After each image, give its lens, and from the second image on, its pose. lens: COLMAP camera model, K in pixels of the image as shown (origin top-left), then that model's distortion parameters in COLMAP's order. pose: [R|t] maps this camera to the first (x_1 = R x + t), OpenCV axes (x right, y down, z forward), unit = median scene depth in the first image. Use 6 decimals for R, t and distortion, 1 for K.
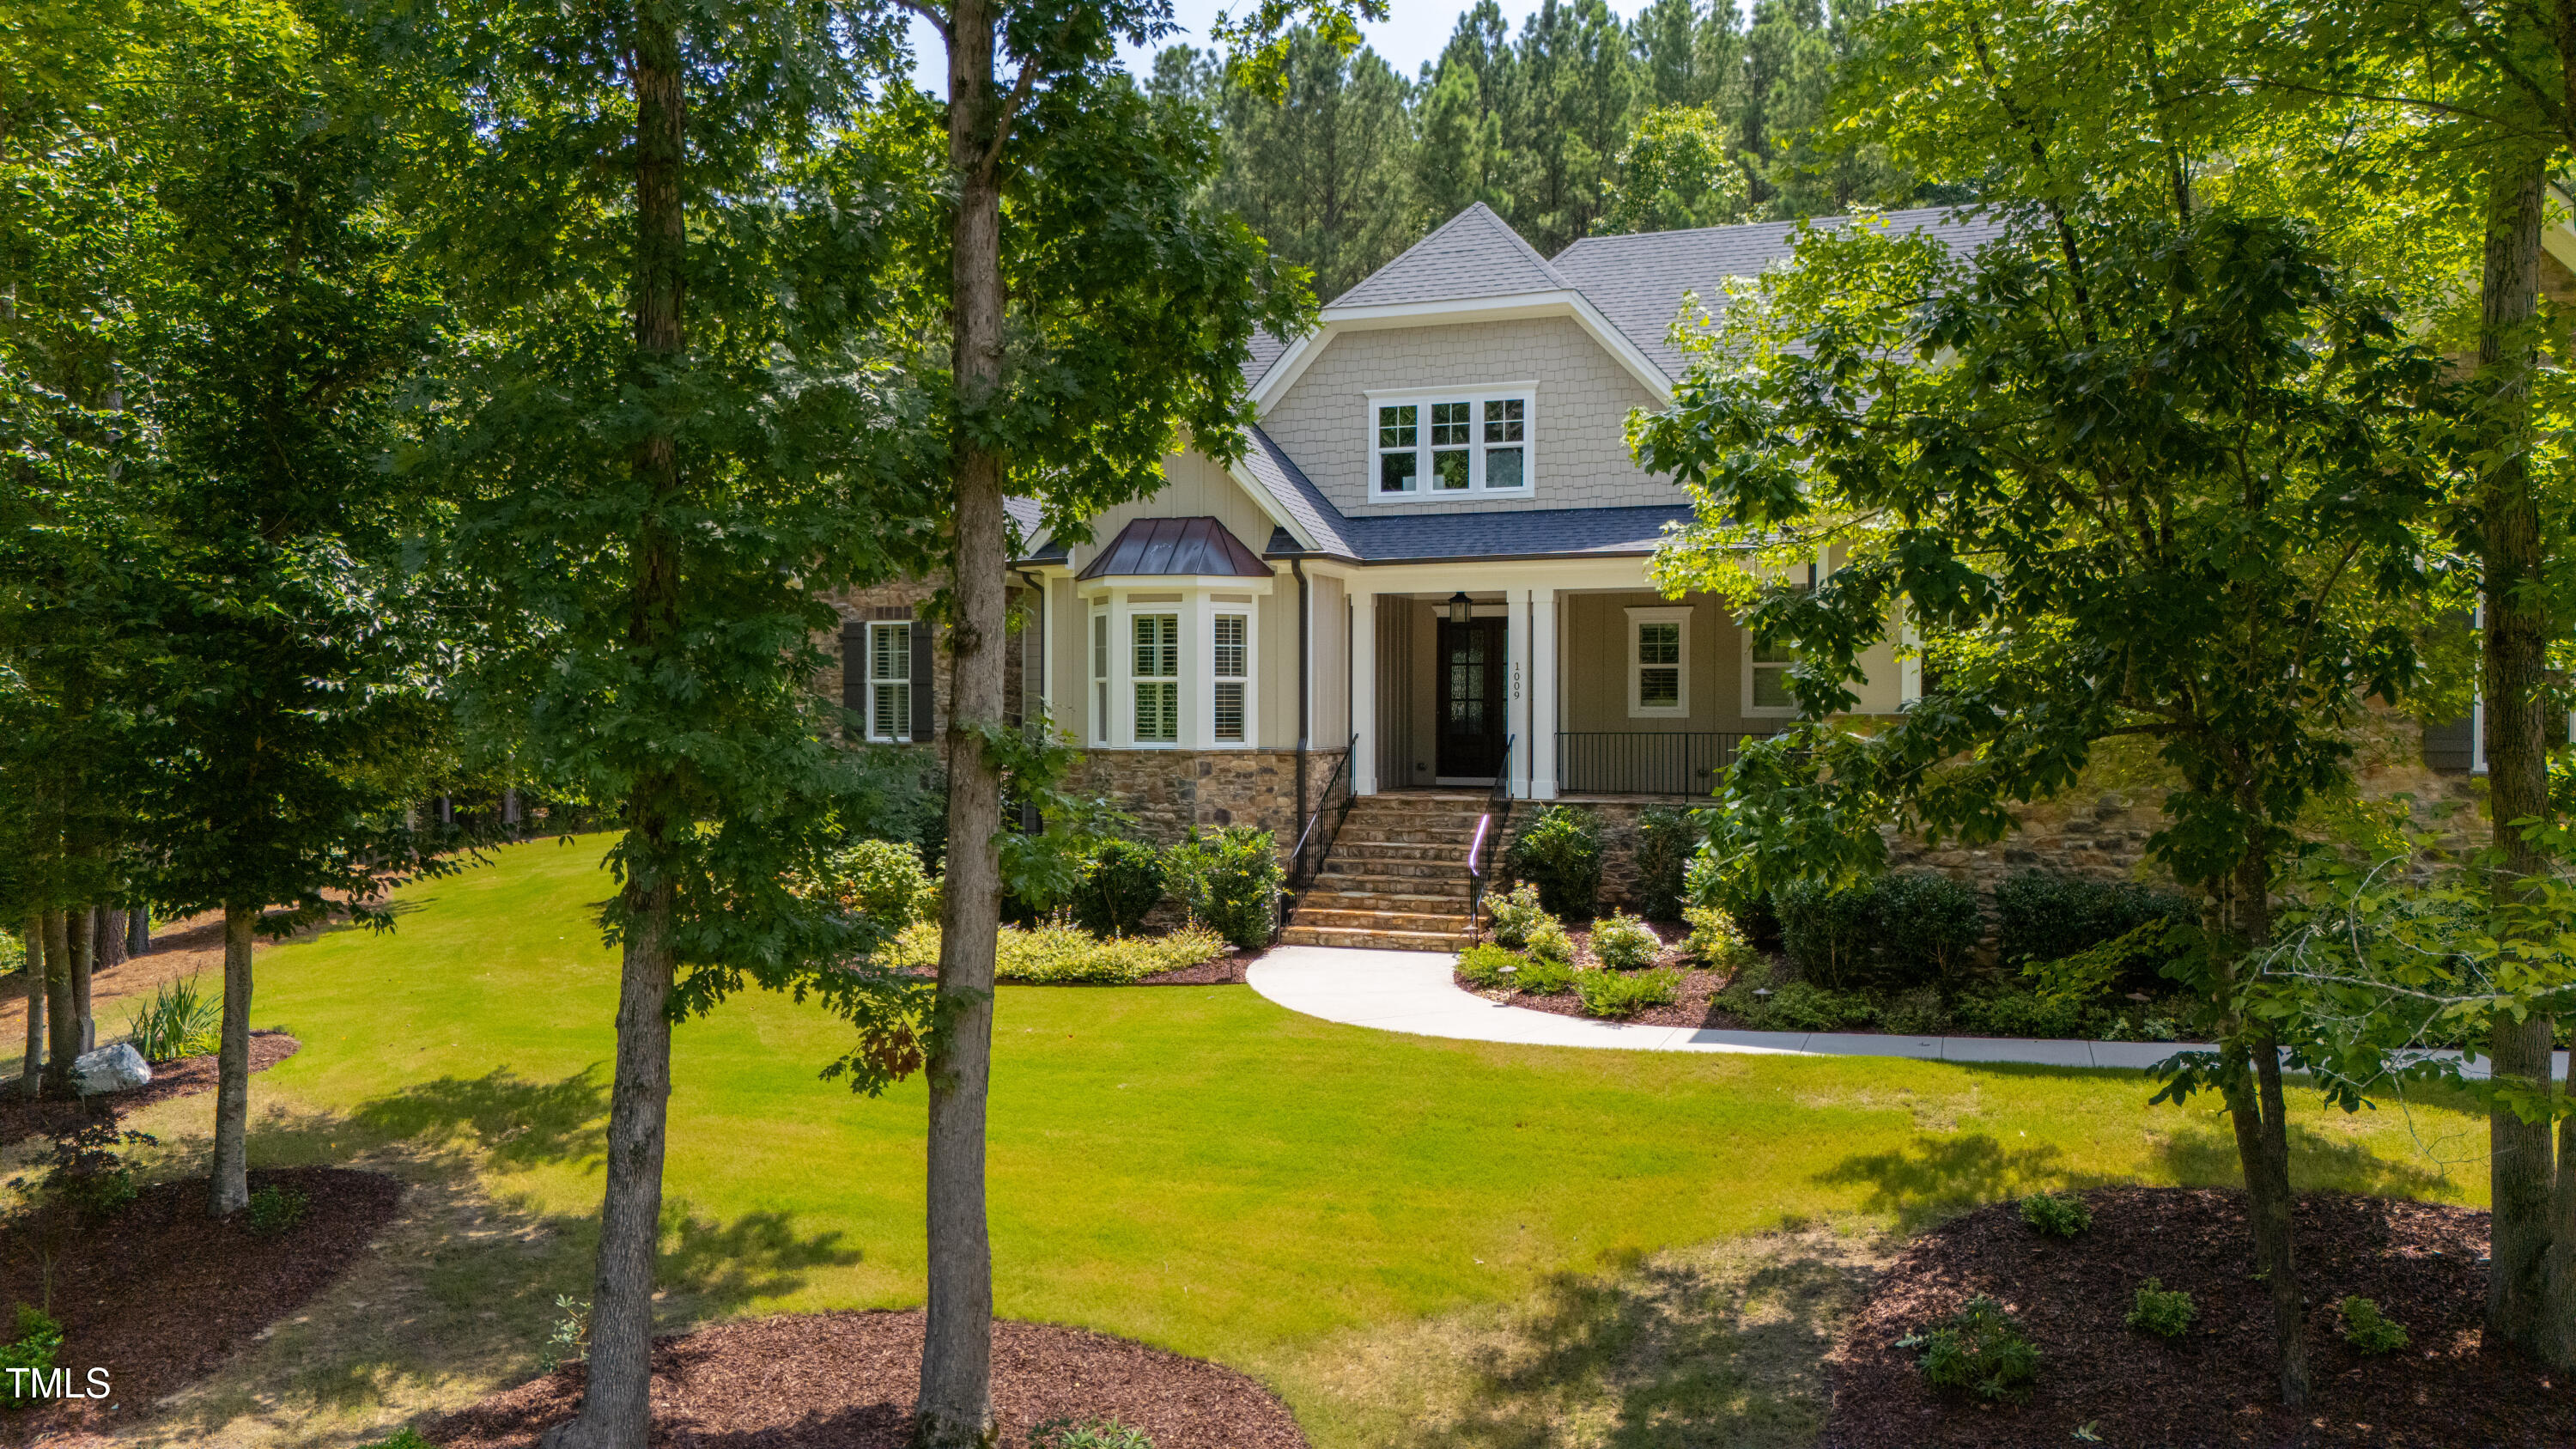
lens RADIAL K [[1890.9, 0, 1289.4], [0, 1890.9, 731.0], [0, 0, 1]] dist [0.097419, -0.123326]
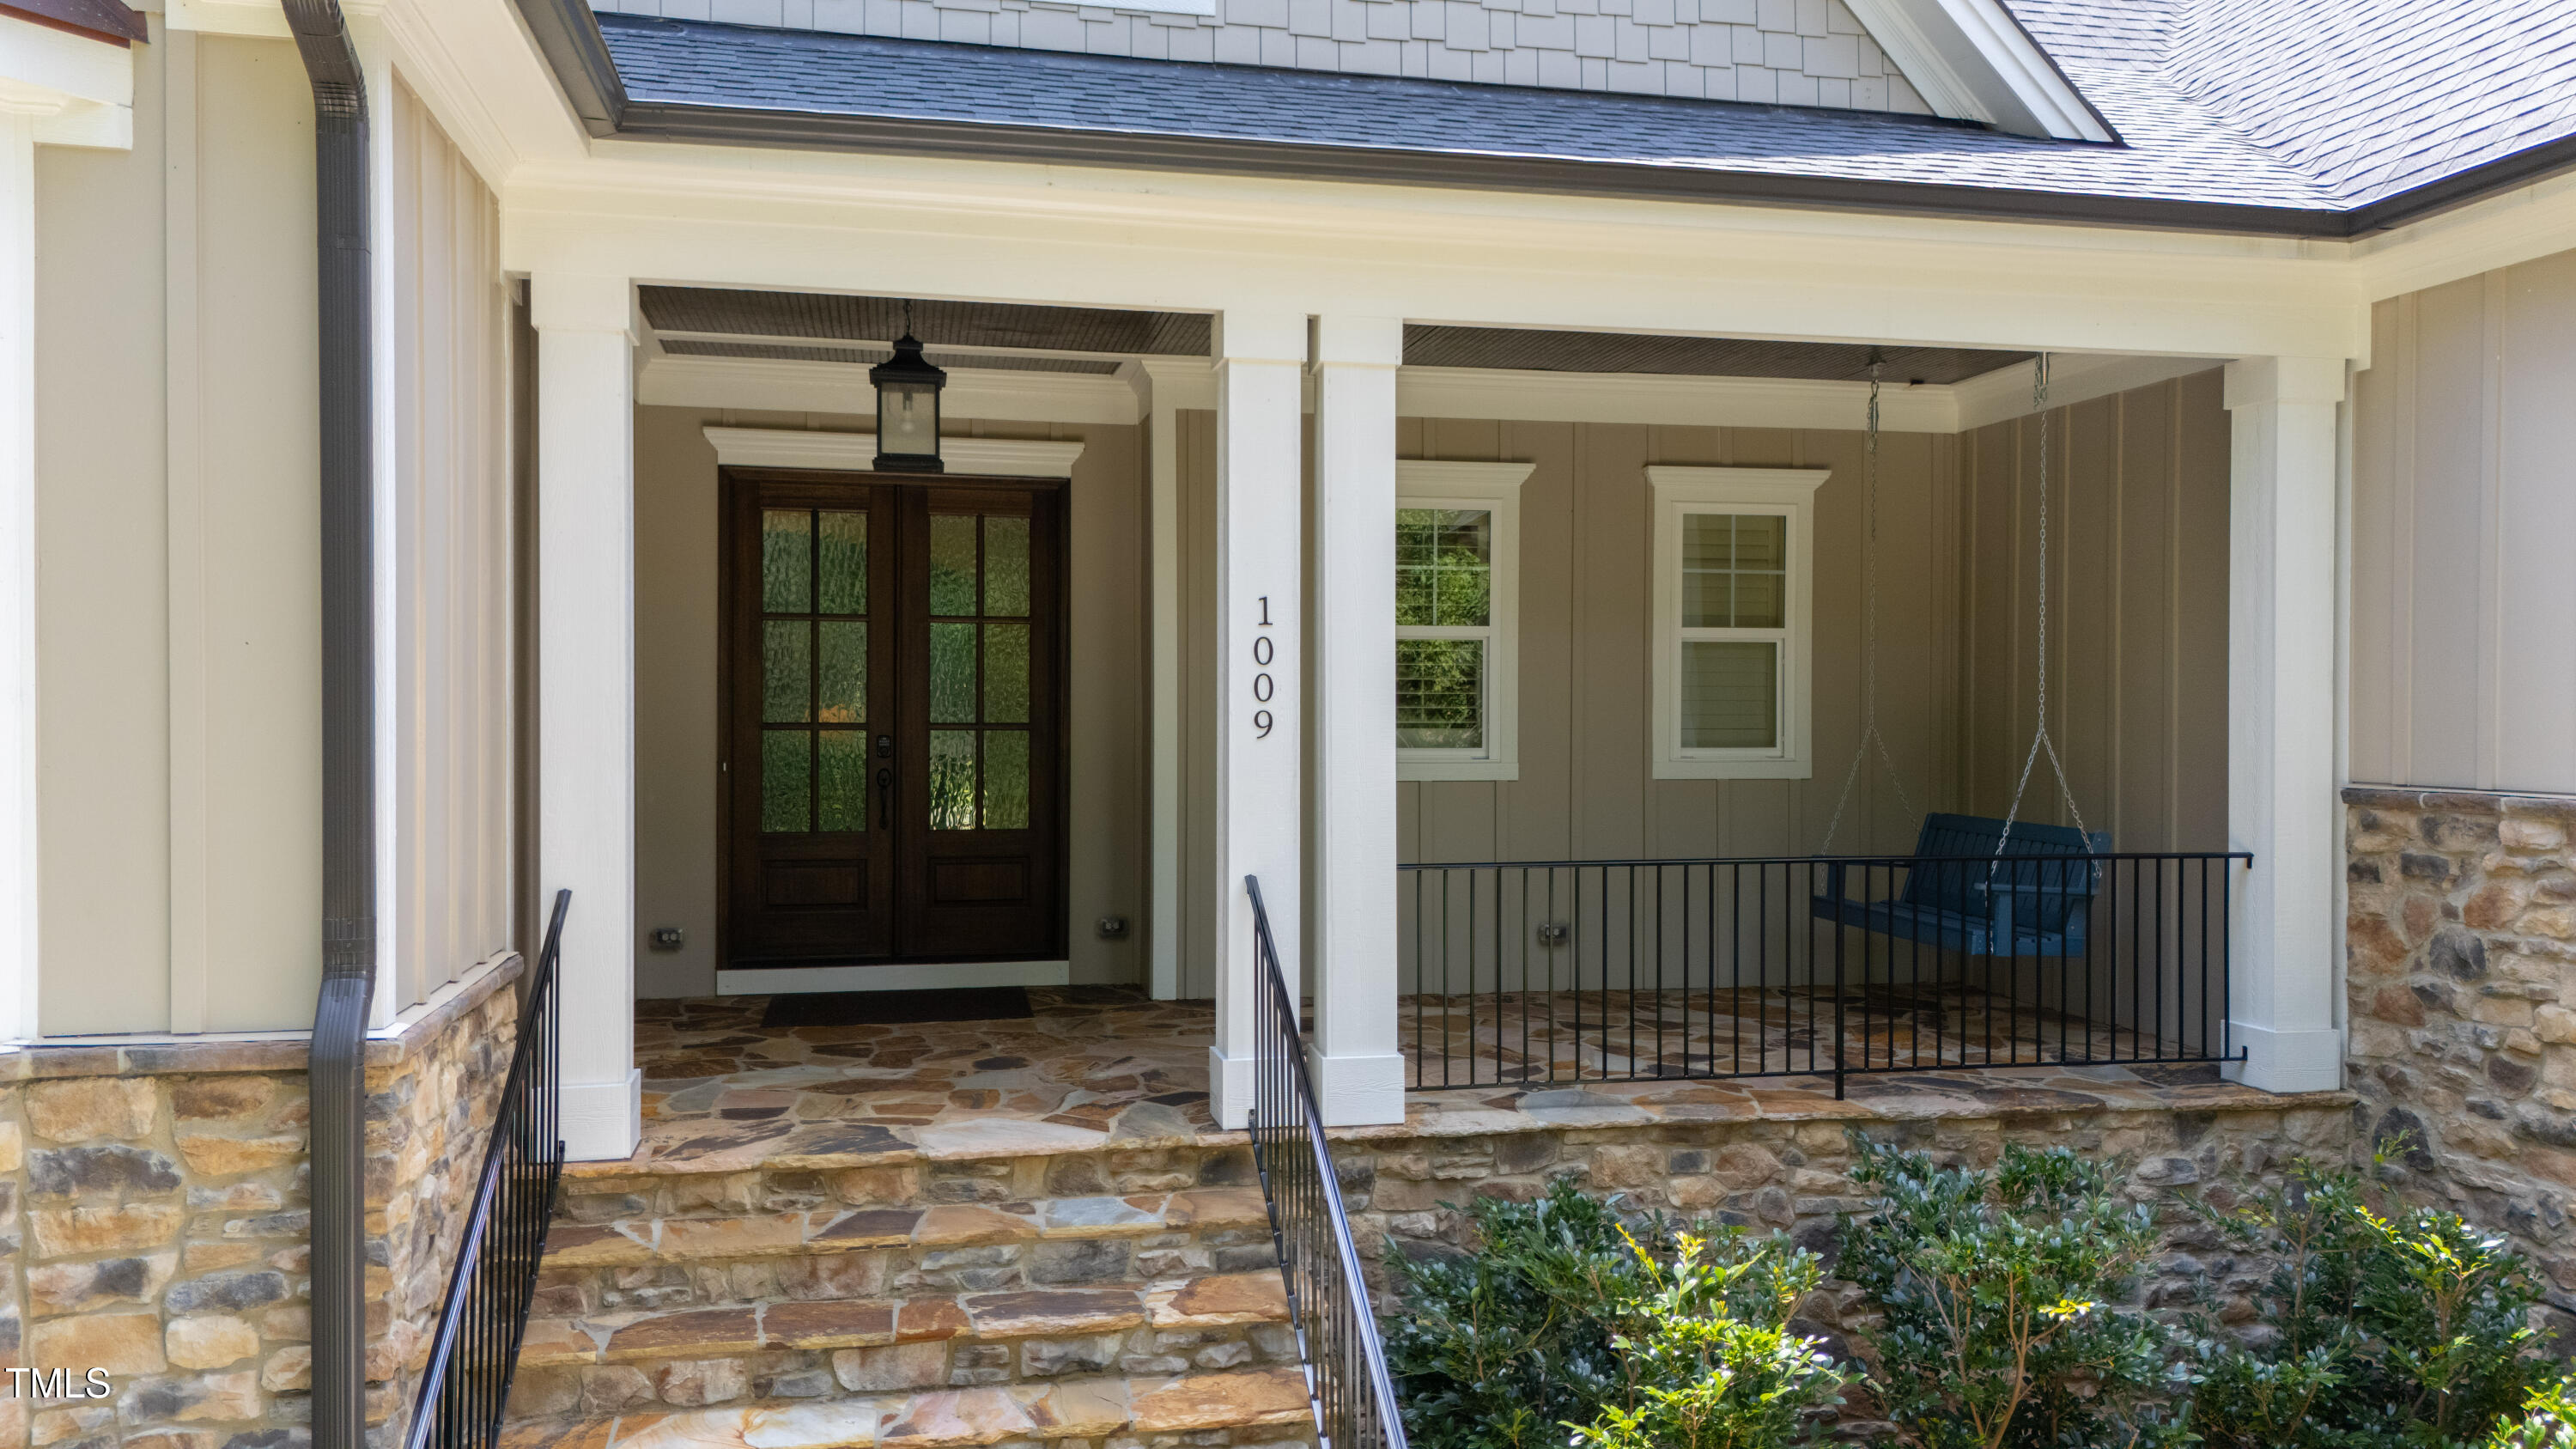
lens RADIAL K [[1890.9, 0, 1289.4], [0, 1890.9, 731.0], [0, 0, 1]] dist [0.097419, -0.123326]
pose [[0.842089, -0.003850, 0.539325, -0.014881], [0.002285, 0.999991, 0.003572, -0.019003], [-0.539334, -0.001776, 0.842090, 0.790860]]
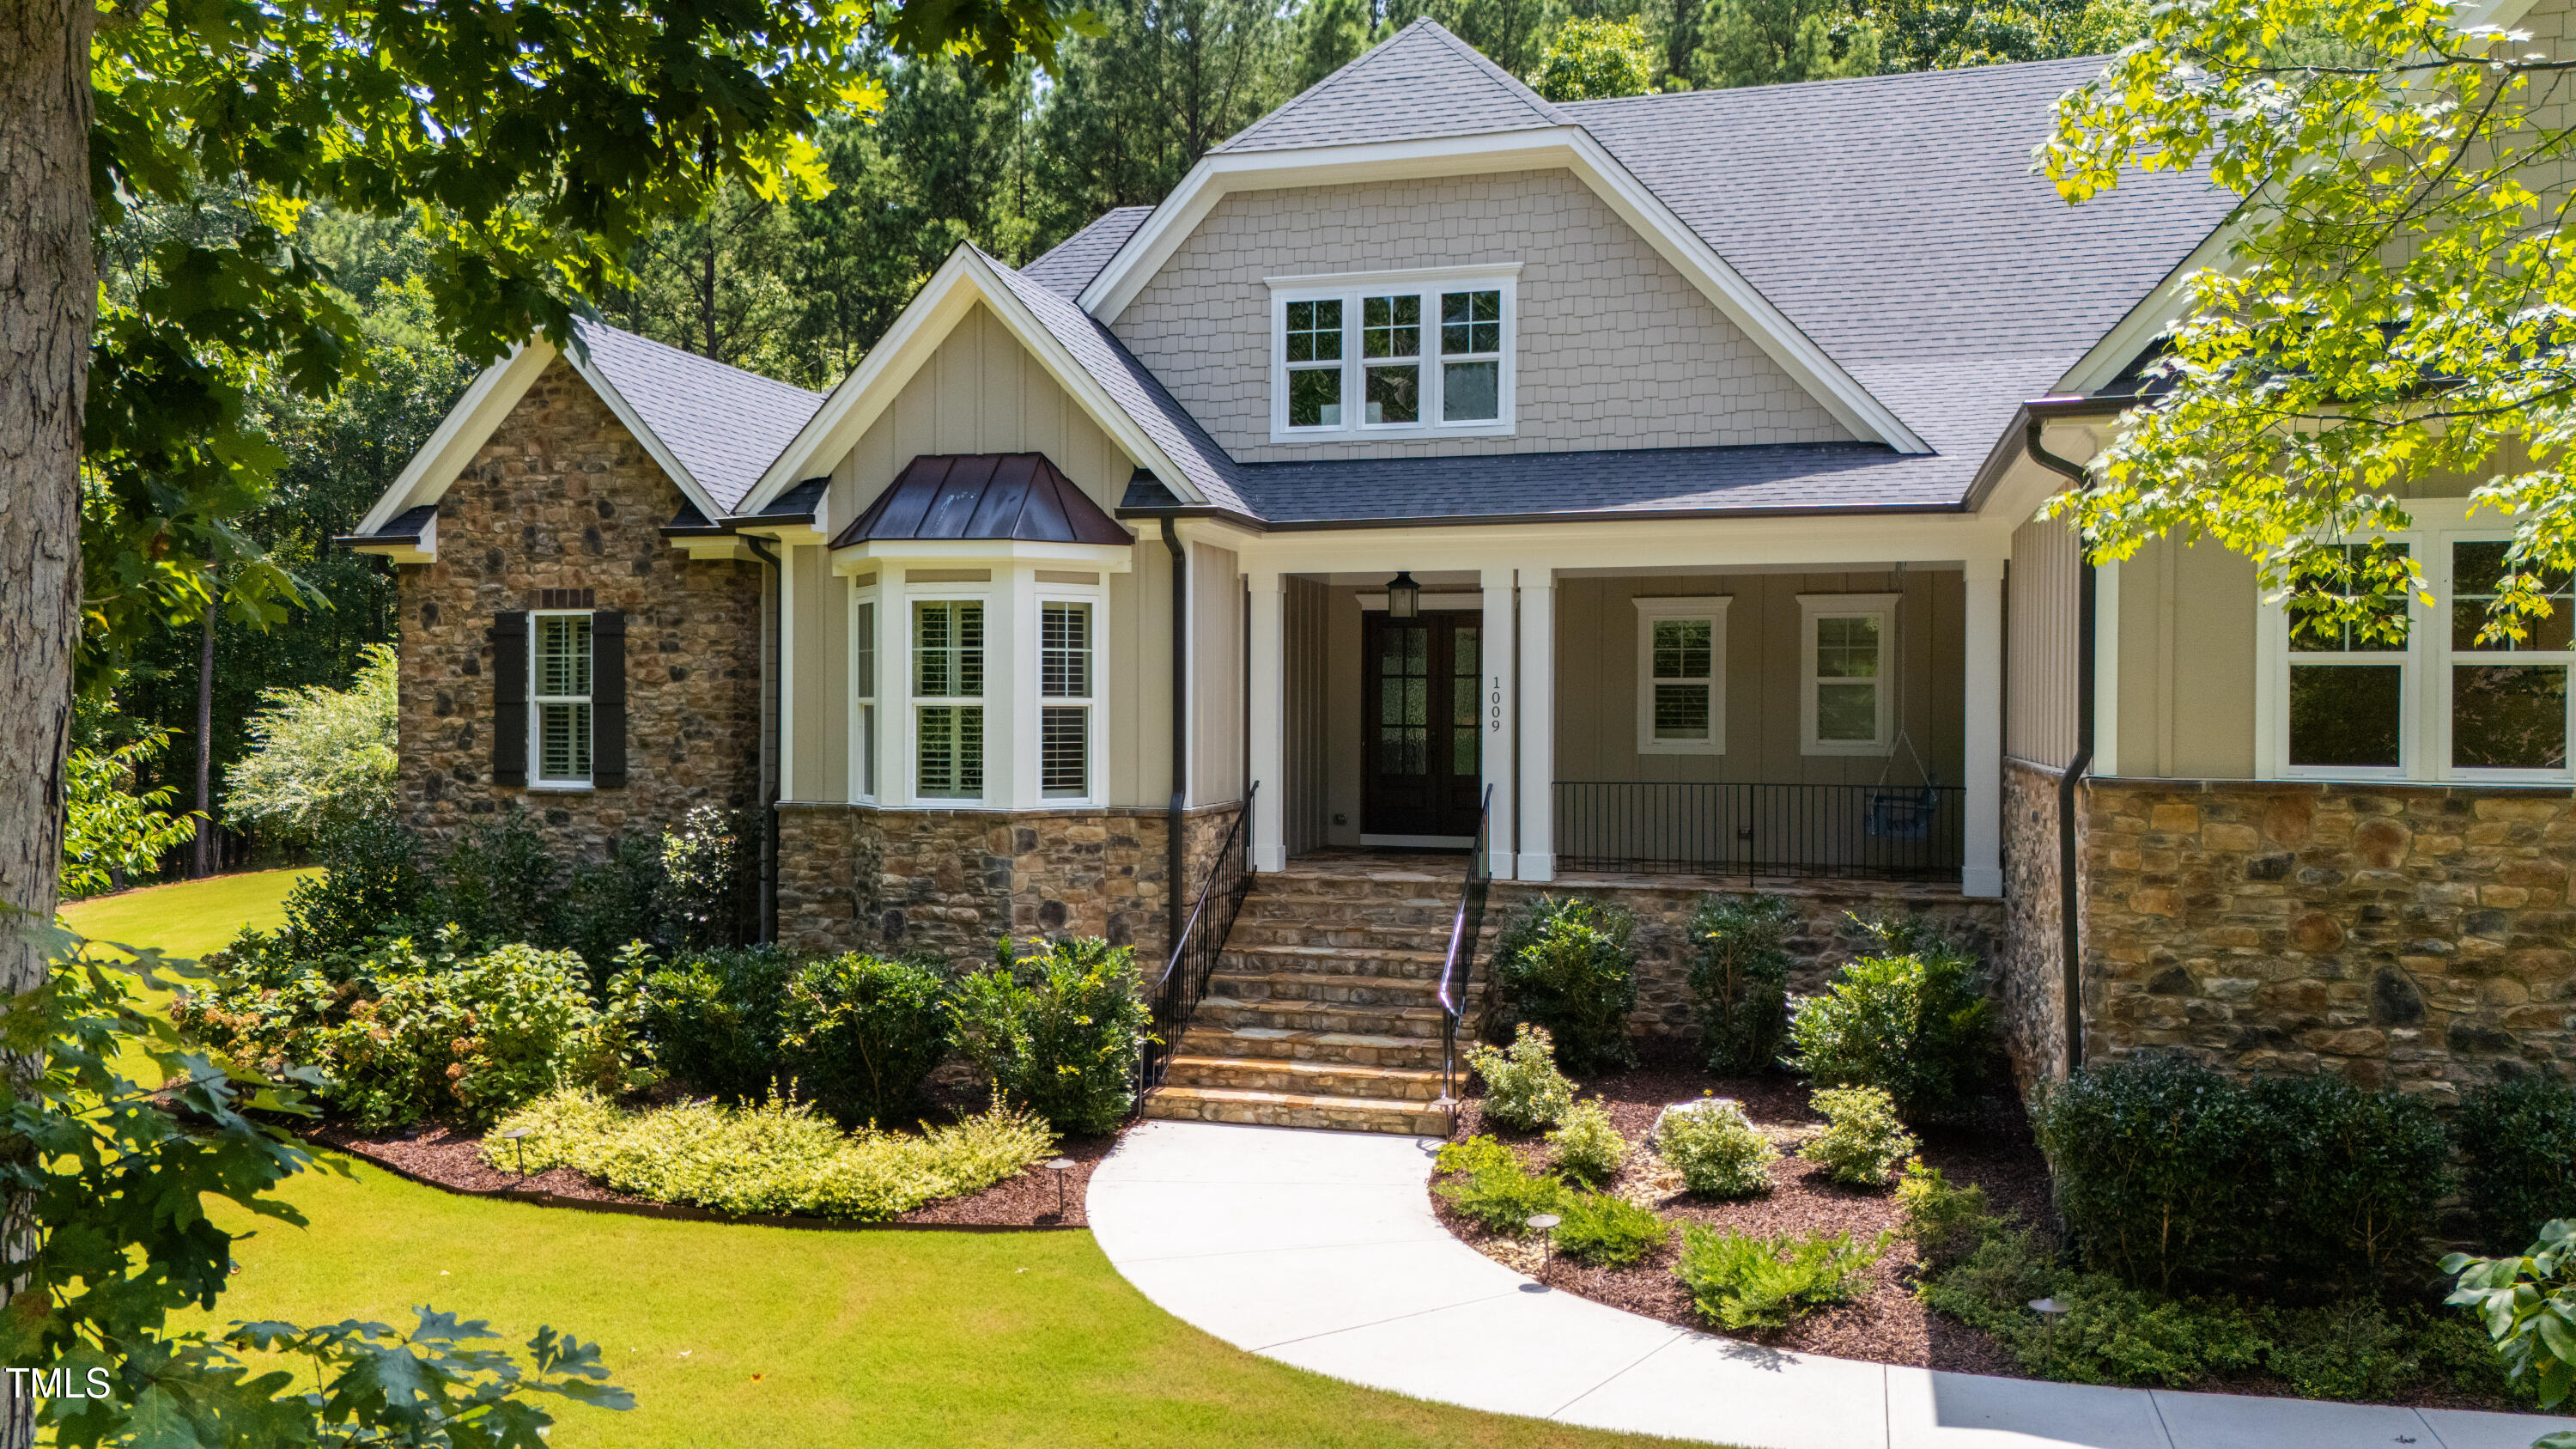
lens RADIAL K [[1890.9, 0, 1289.4], [0, 1890.9, 731.0], [0, 0, 1]] dist [0.097419, -0.123326]
pose [[0.996977, 0.000979, 0.077691, -0.005094], [-0.001070, 0.999999, 0.001135, -0.017925], [-0.077689, -0.001214, 0.996977, 0.339993]]
